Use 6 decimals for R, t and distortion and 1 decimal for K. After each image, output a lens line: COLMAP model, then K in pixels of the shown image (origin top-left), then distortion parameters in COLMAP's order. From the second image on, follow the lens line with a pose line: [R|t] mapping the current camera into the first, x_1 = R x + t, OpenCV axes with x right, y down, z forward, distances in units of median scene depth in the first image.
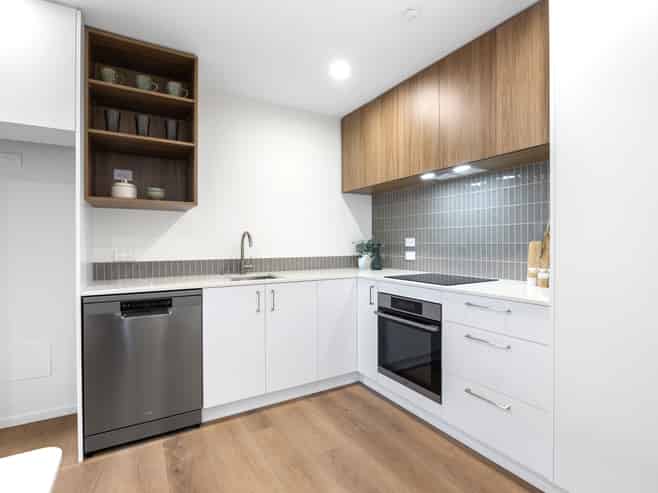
lens RADIAL K [[341.5, 0, 329.5], [0, 341.5, 243.5], [0, 0, 1]] dist [-0.003552, -0.000263]
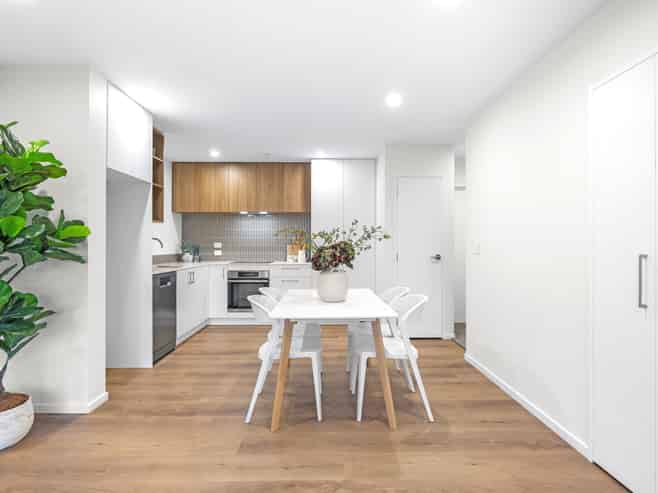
lens RADIAL K [[370.7, 0, 330.9], [0, 370.7, 244.9], [0, 0, 1]] dist [-0.001086, -0.000013]
pose [[0.499316, 0.008904, 0.866374, -1.349673], [-0.003655, 0.999960, -0.008170, 0.010120], [-0.866412, 0.000912, 0.499328, -0.542434]]
